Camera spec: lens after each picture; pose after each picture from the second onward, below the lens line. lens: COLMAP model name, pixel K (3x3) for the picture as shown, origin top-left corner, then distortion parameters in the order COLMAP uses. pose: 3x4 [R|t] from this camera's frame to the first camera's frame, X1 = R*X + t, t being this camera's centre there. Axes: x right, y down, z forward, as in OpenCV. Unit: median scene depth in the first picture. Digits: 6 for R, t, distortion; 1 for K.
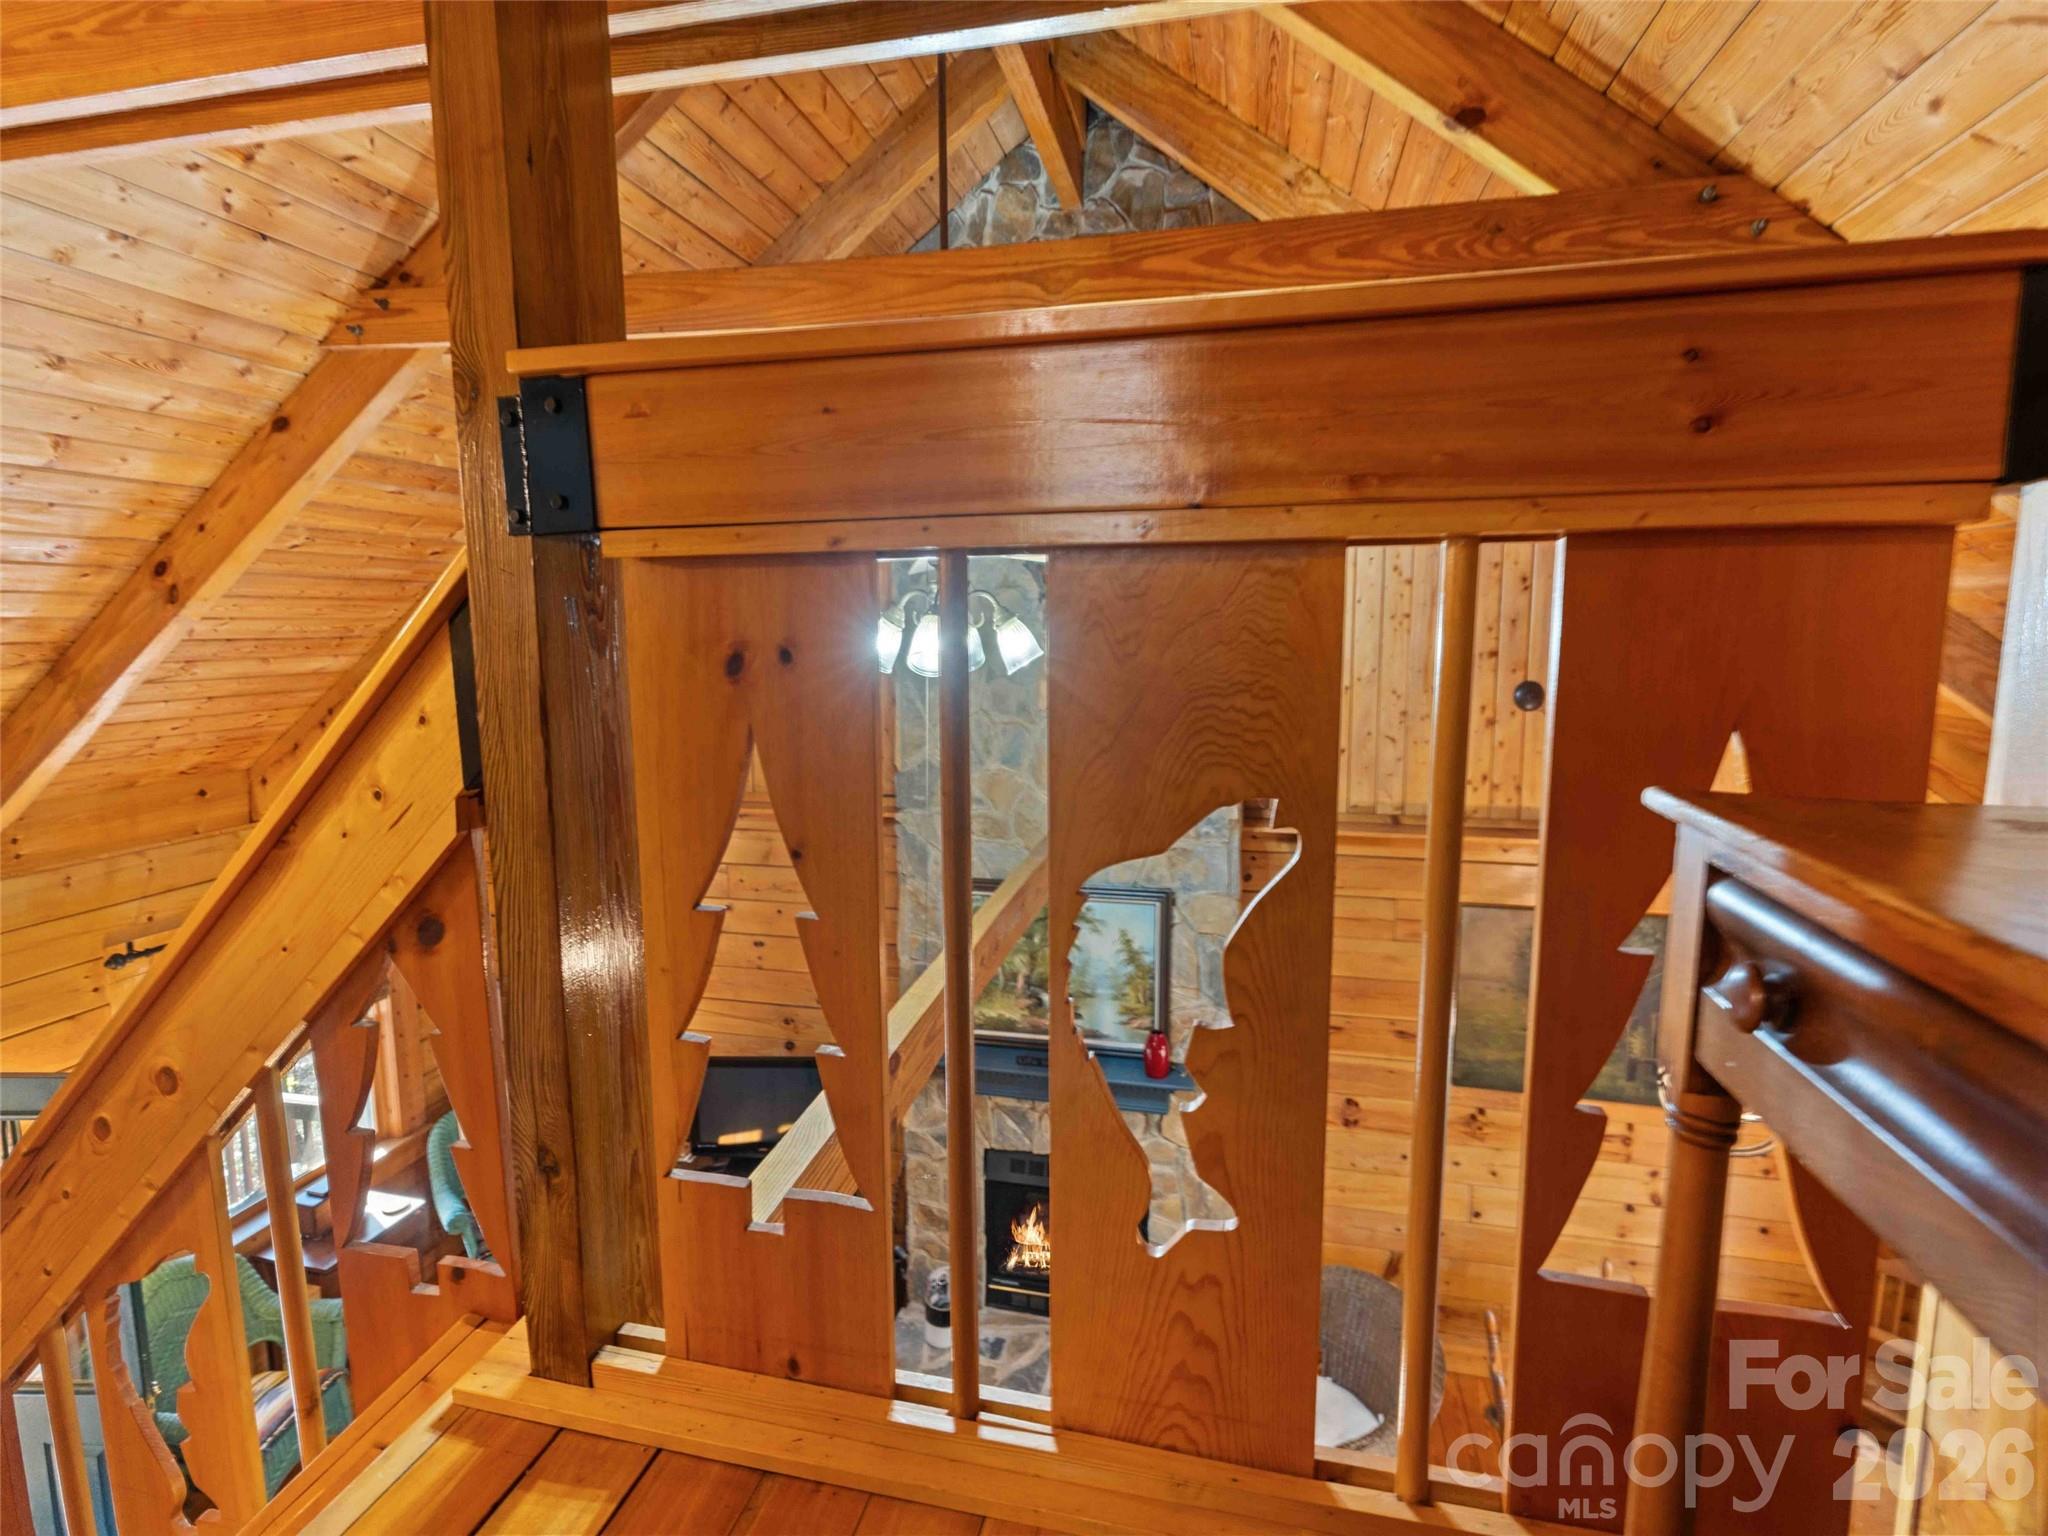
lens RADIAL K [[981.3, 0, 1019.9], [0, 981.3, 736.6], [0, 0, 1]] dist [0.010498, -0.000770]
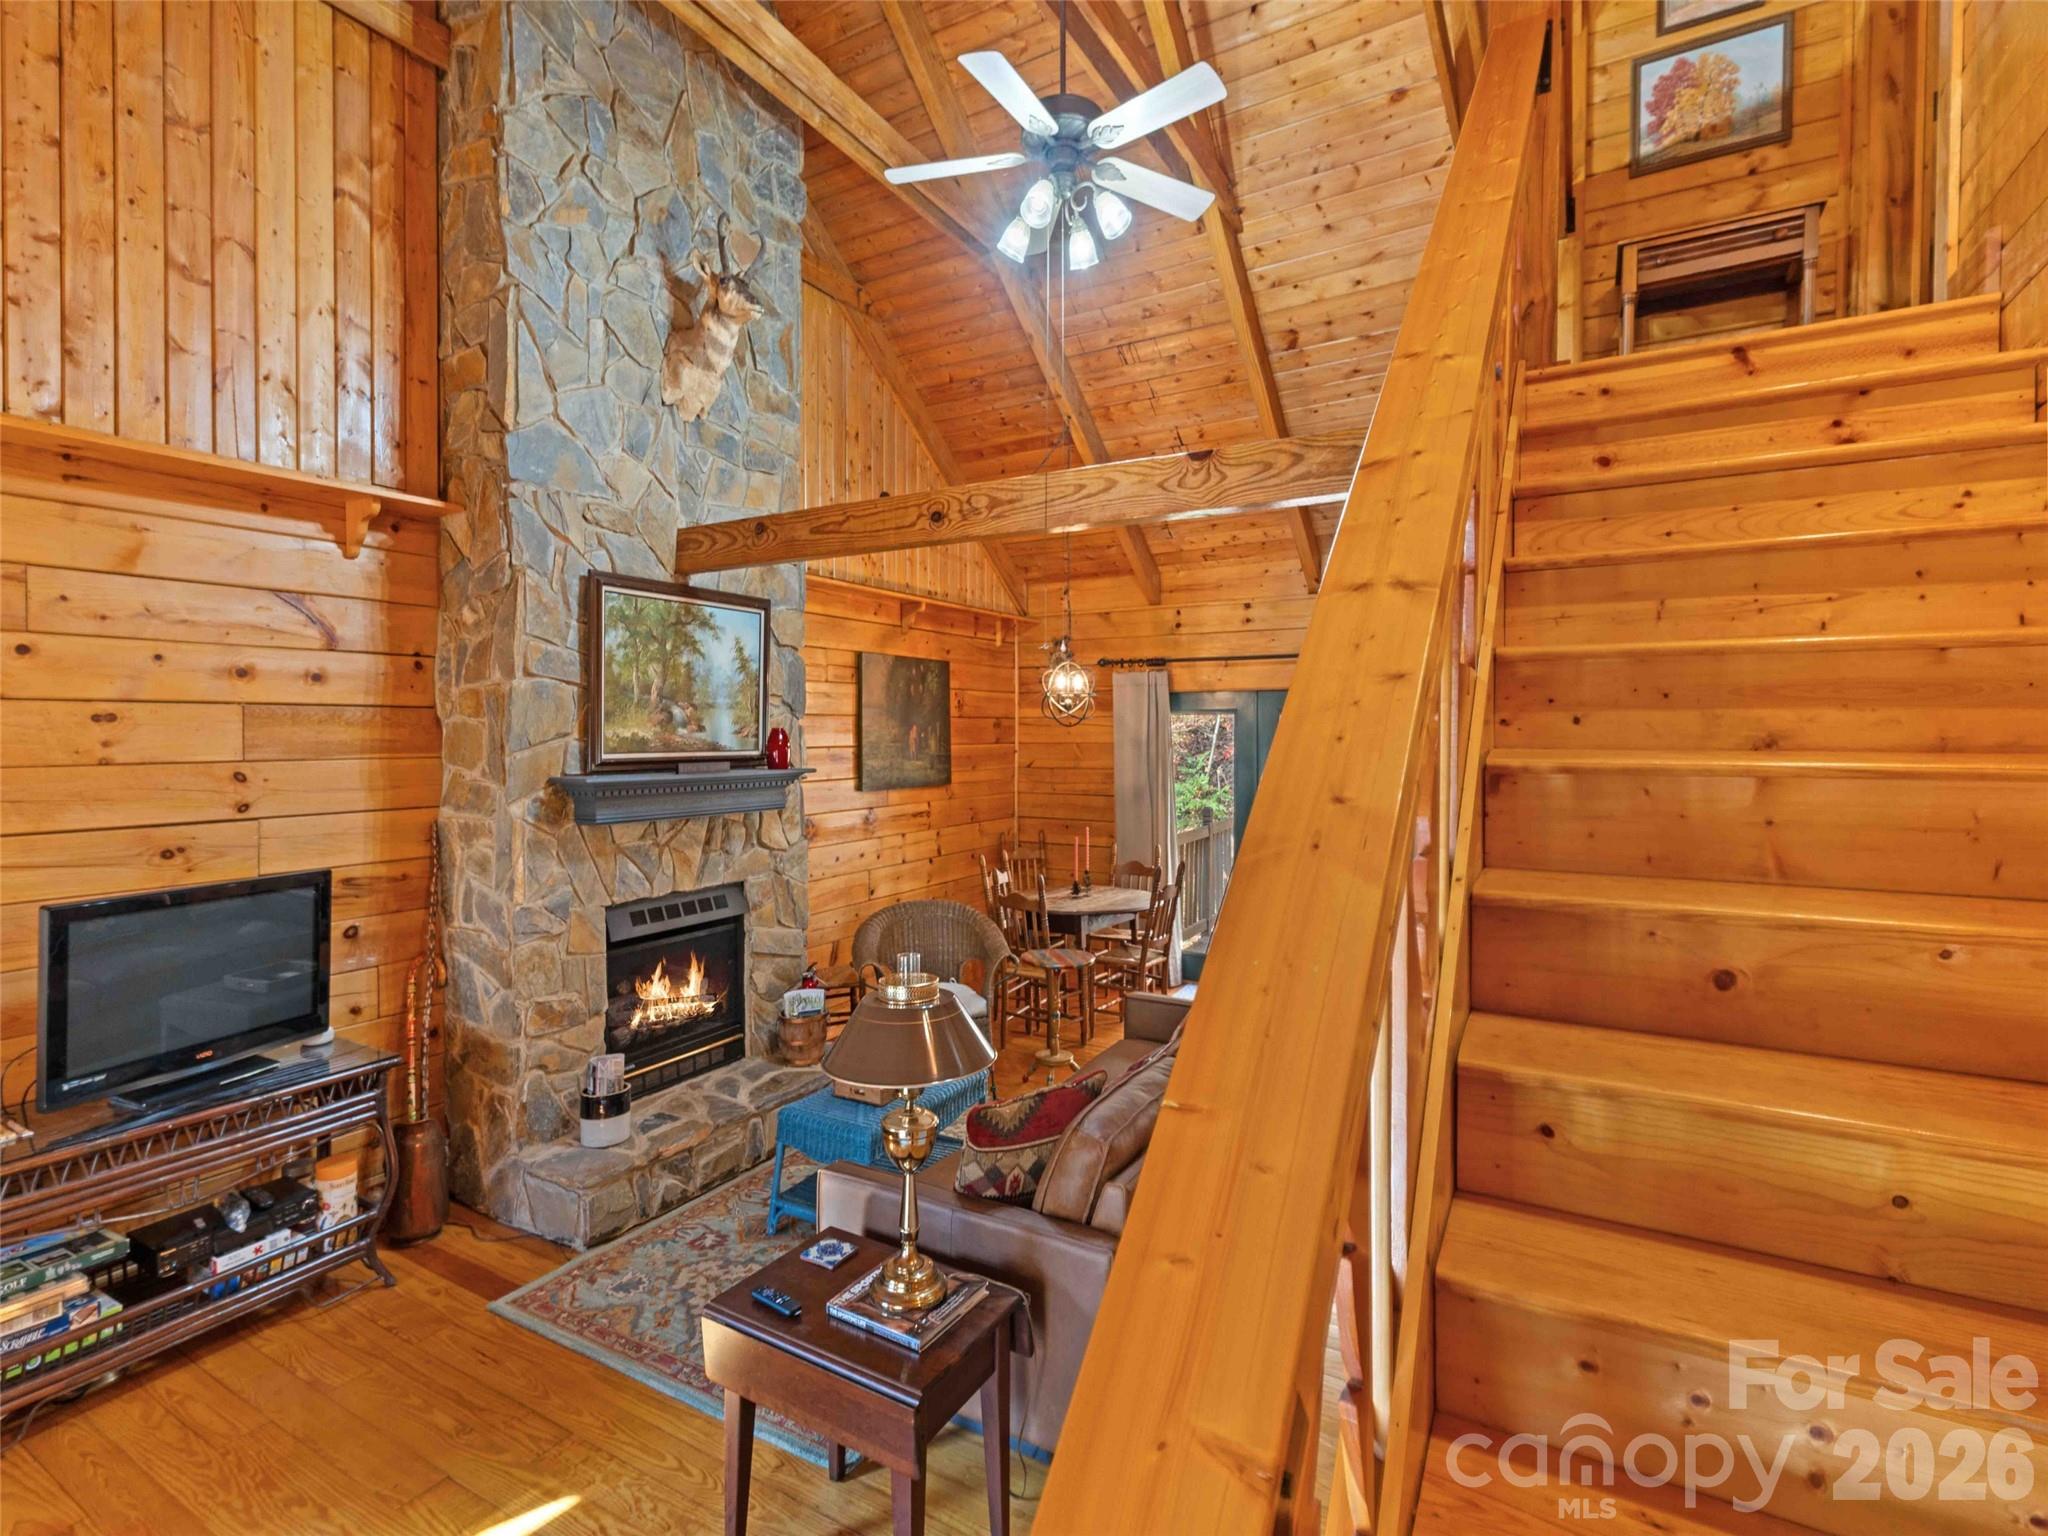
lens RADIAL K [[981.3, 0, 1019.9], [0, 981.3, 736.6], [0, 0, 1]] dist [0.010498, -0.000770]
pose [[0.288229, 0.003337, 0.957556, -0.778528], [0.120138, 0.991966, -0.039619, 0.366910], [-0.949995, 0.126458, 0.285513, 0.421688]]
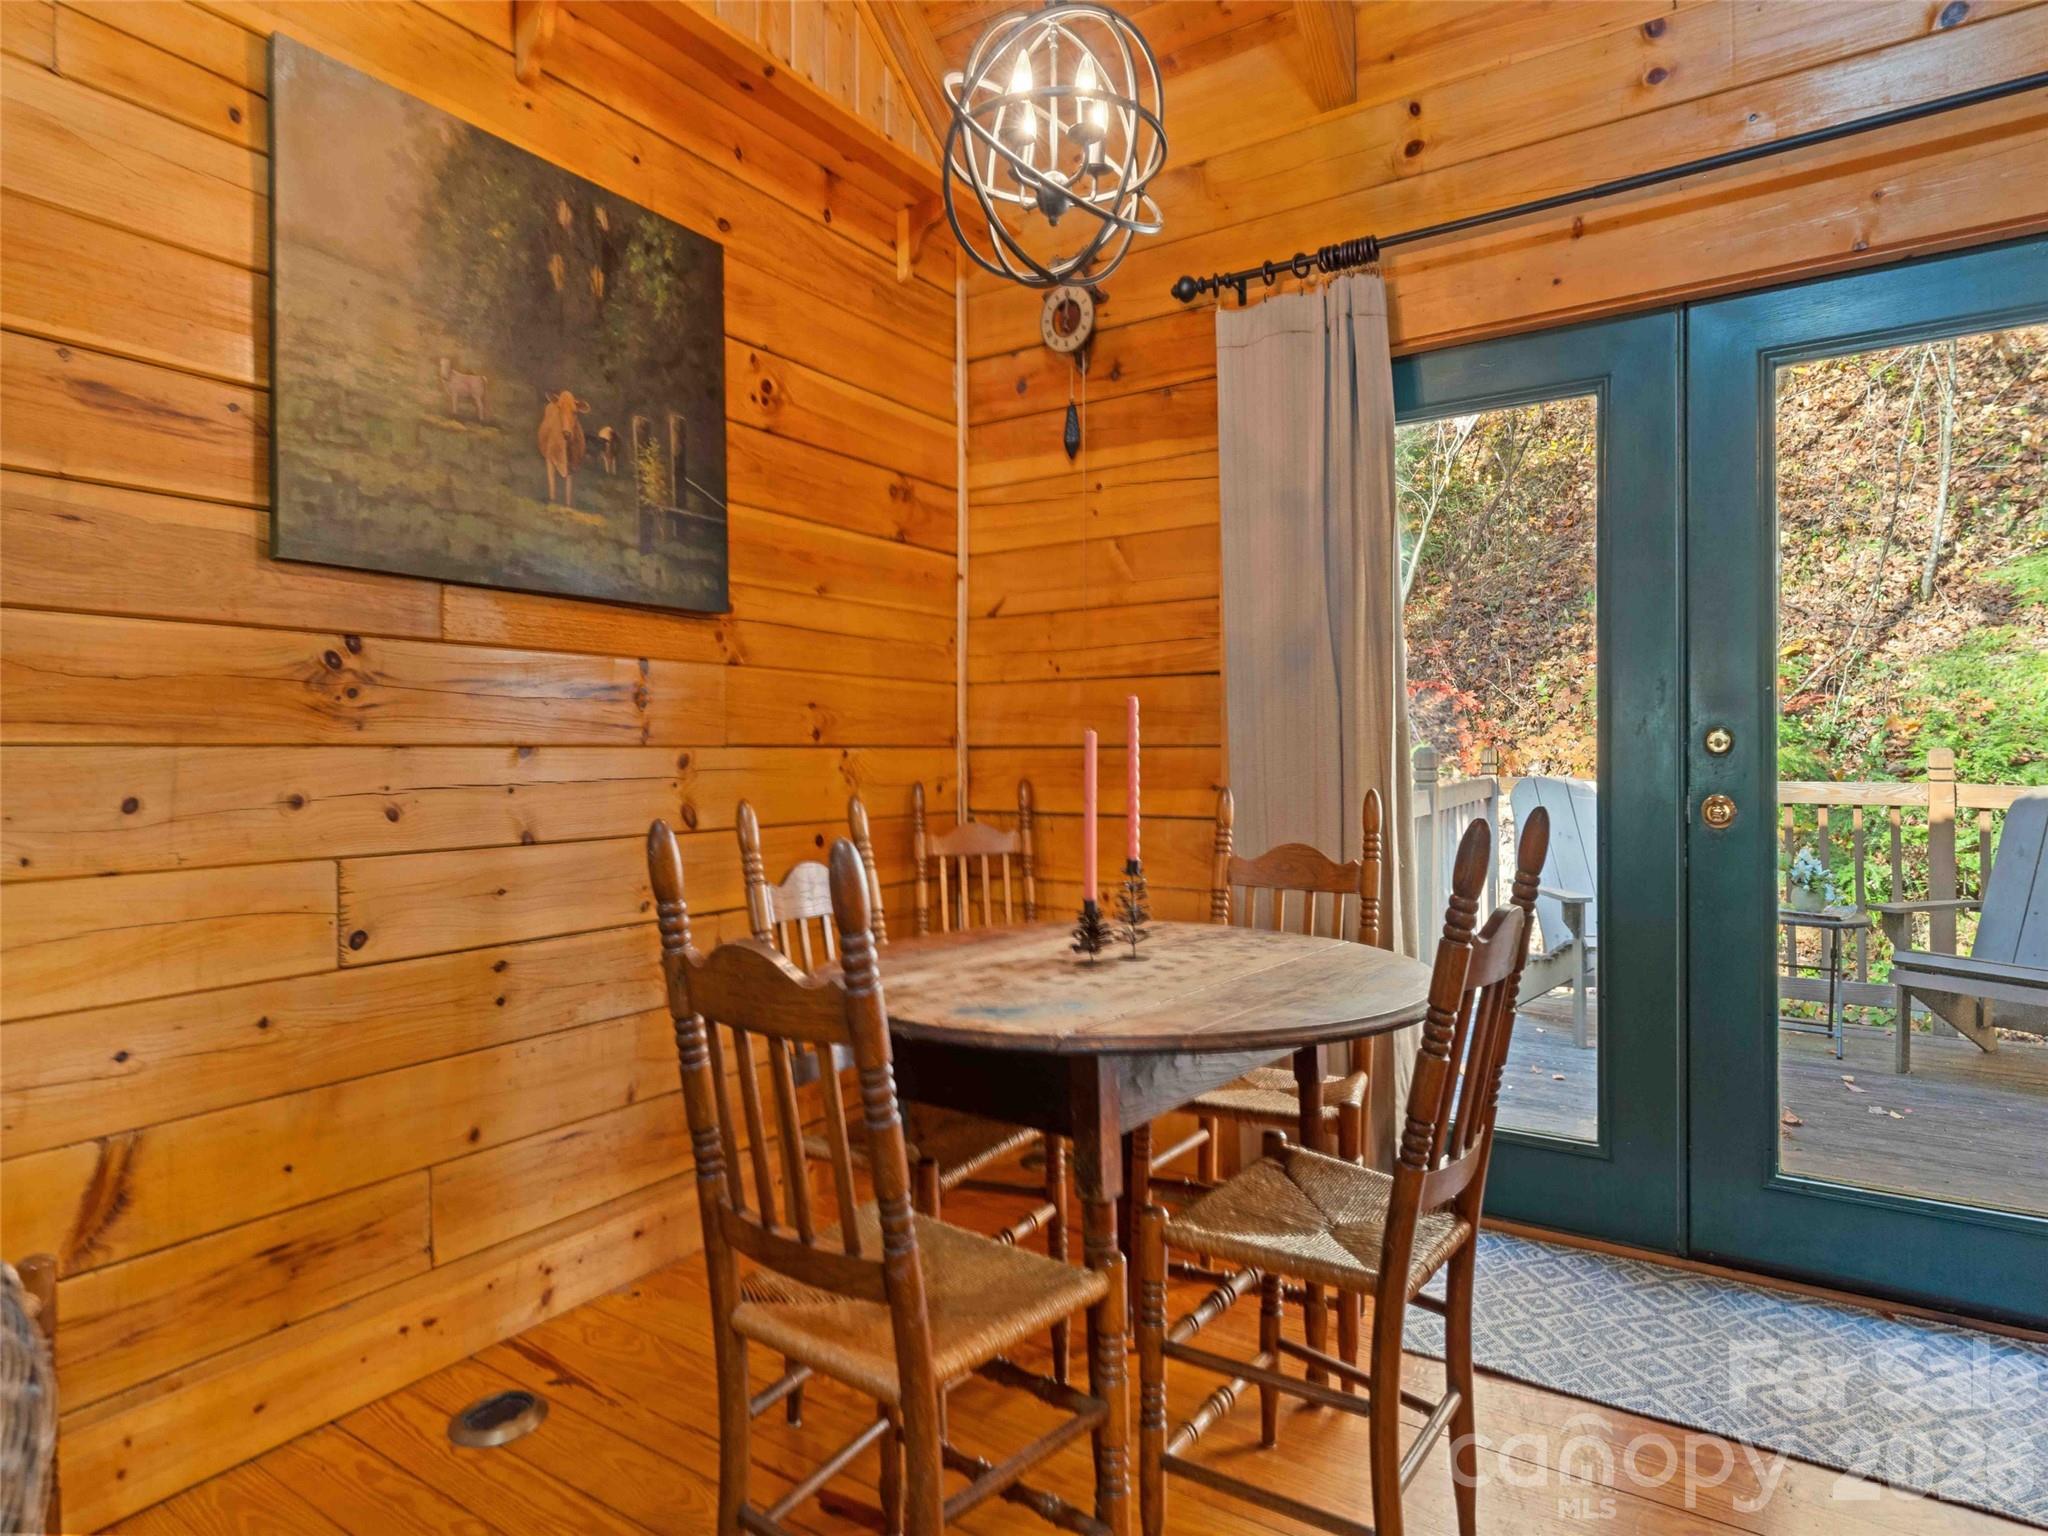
lens RADIAL K [[1153.5, 0, 1024.0], [0, 1153.5, 768.0], [0, 0, 1]] dist [-0.004840, 0.001152]
pose [[0.336094, -0.002871, 0.941824, 0.147071], [0.121630, 0.991754, -0.040381, 0.487390], [-0.933942, 0.128126, 0.333672, 0.639237]]
